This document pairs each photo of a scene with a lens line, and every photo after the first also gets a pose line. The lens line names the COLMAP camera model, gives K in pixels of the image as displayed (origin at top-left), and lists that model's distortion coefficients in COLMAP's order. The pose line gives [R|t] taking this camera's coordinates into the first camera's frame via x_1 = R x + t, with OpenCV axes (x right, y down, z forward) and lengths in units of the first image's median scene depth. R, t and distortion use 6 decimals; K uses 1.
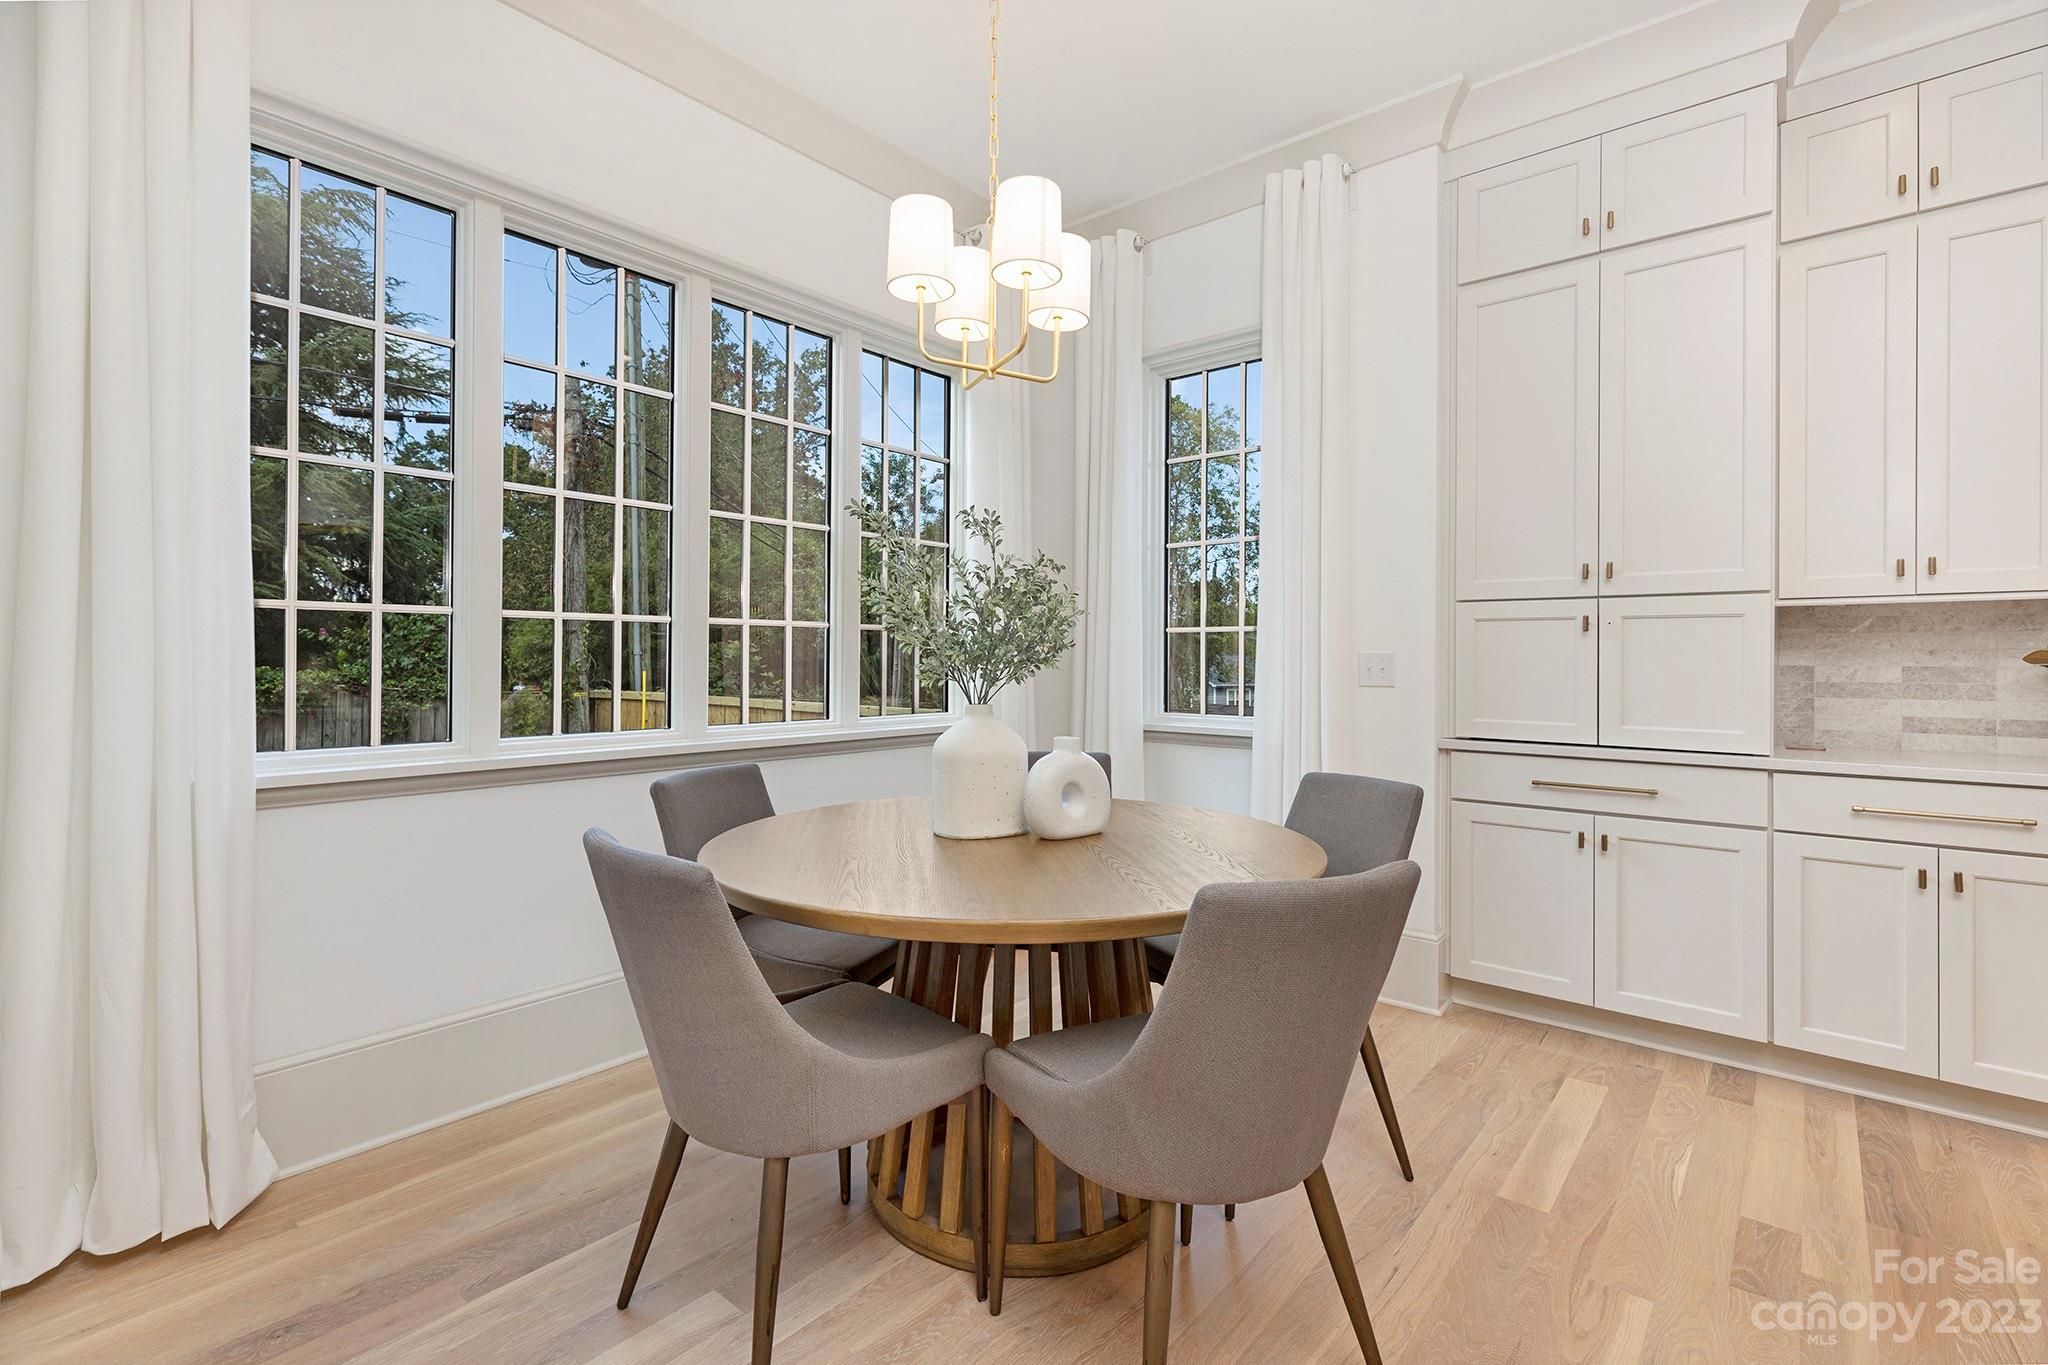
lens RADIAL K [[922.7, 0, 1020.7], [0, 922.7, 672.9], [0, 0, 1]] dist [-0.016435, 0.000877]
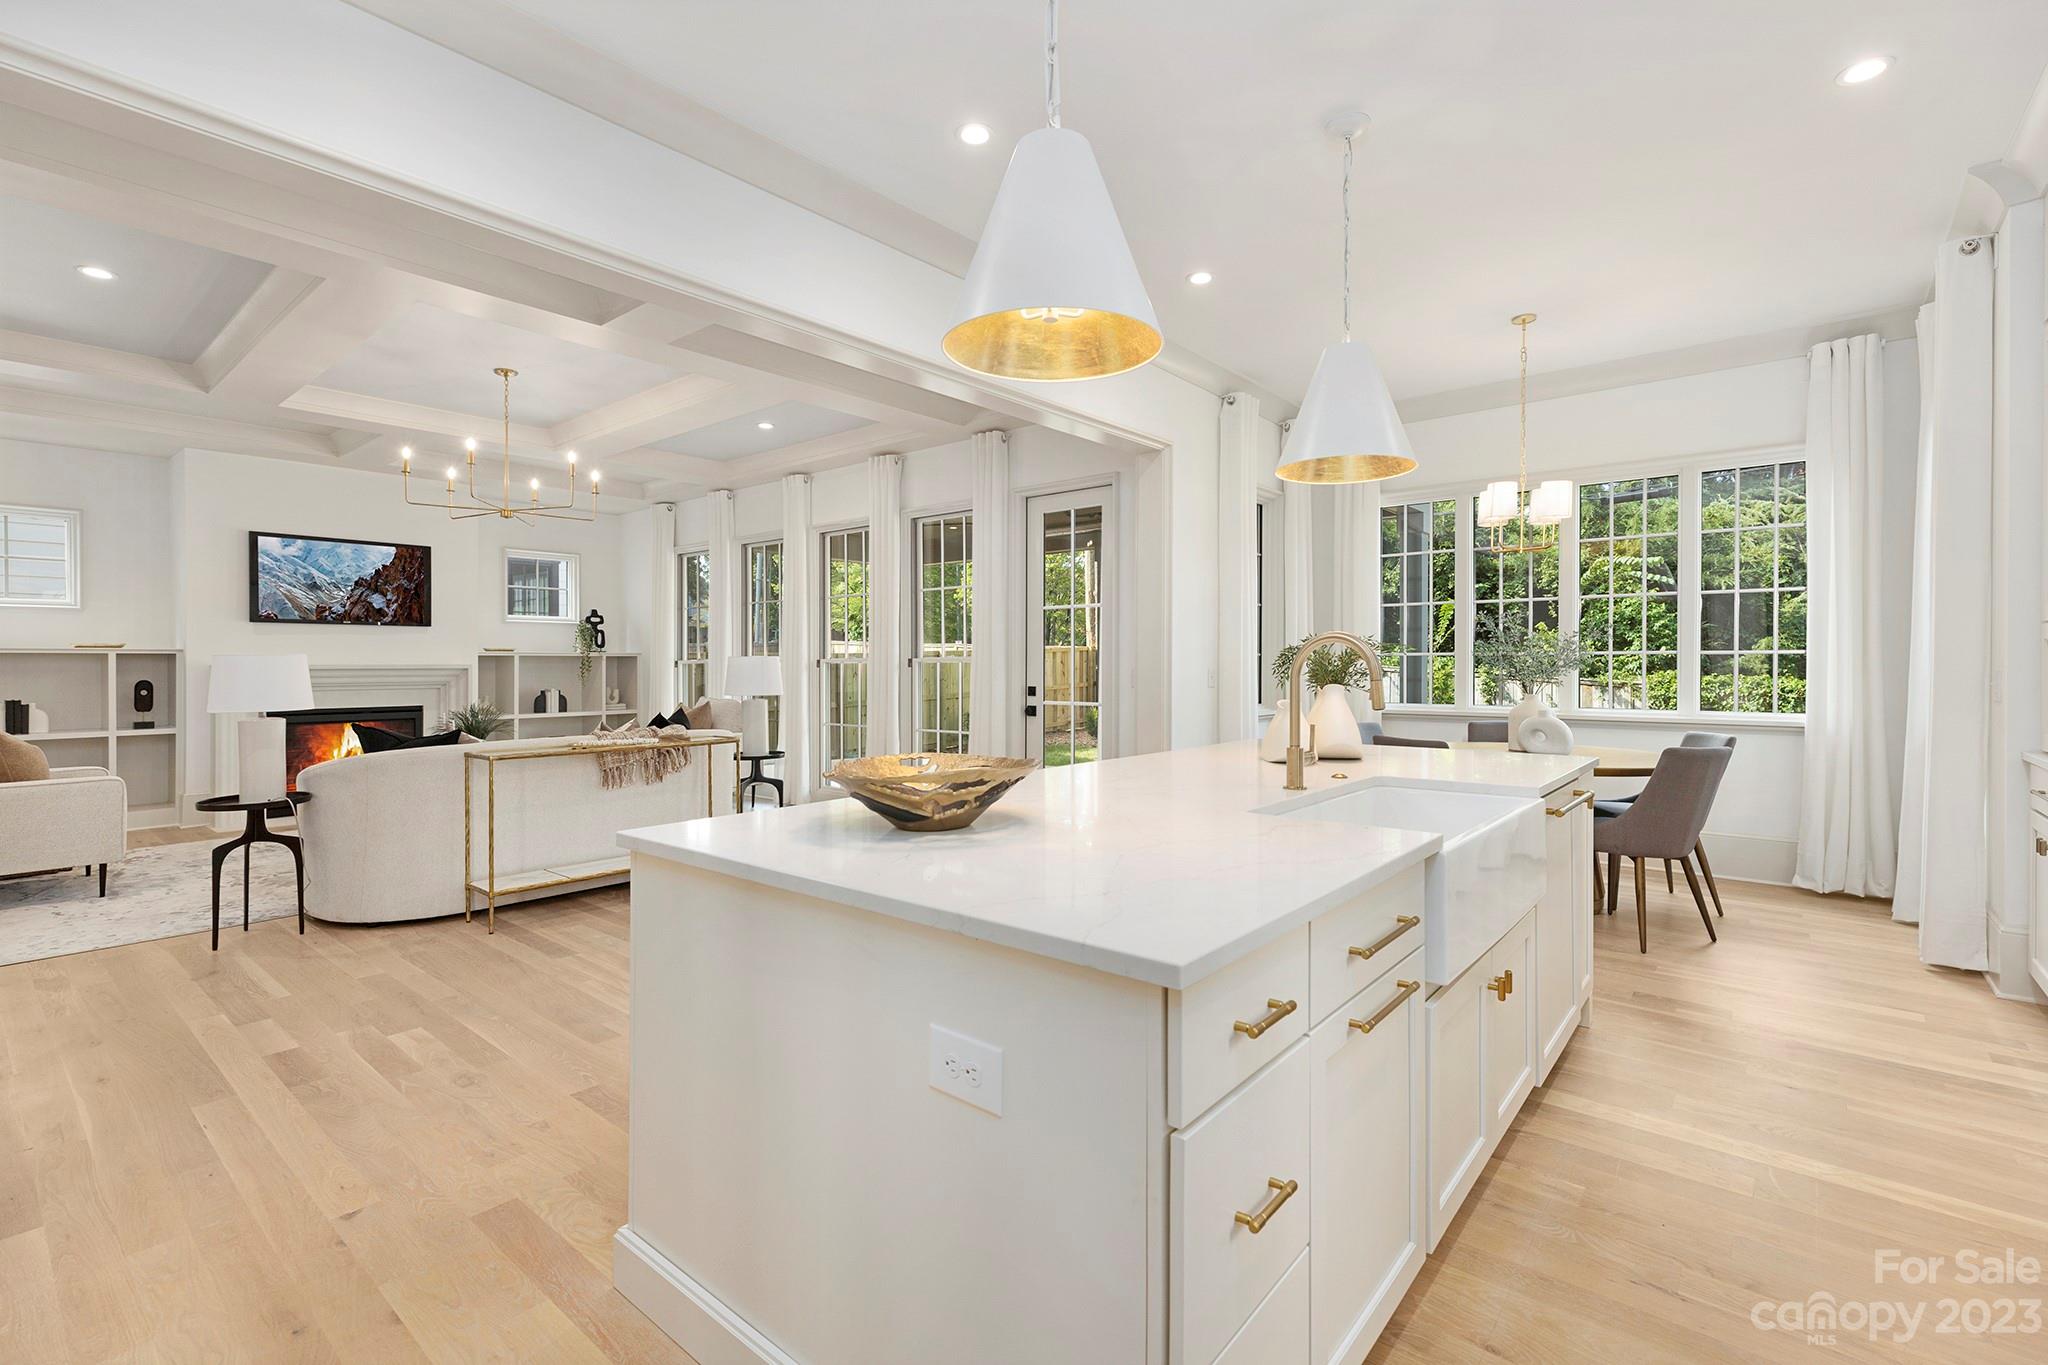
lens RADIAL K [[922.7, 0, 1021.9], [0, 922.7, 677.9], [0, 0, 1]] dist [-0.016435, 0.000877]
pose [[0.010607, 0.005214, -0.999930, 1.896753], [-0.003513, 0.999980, 0.005177, -0.028328], [0.999938, 0.003457, 0.010625, -0.278131]]
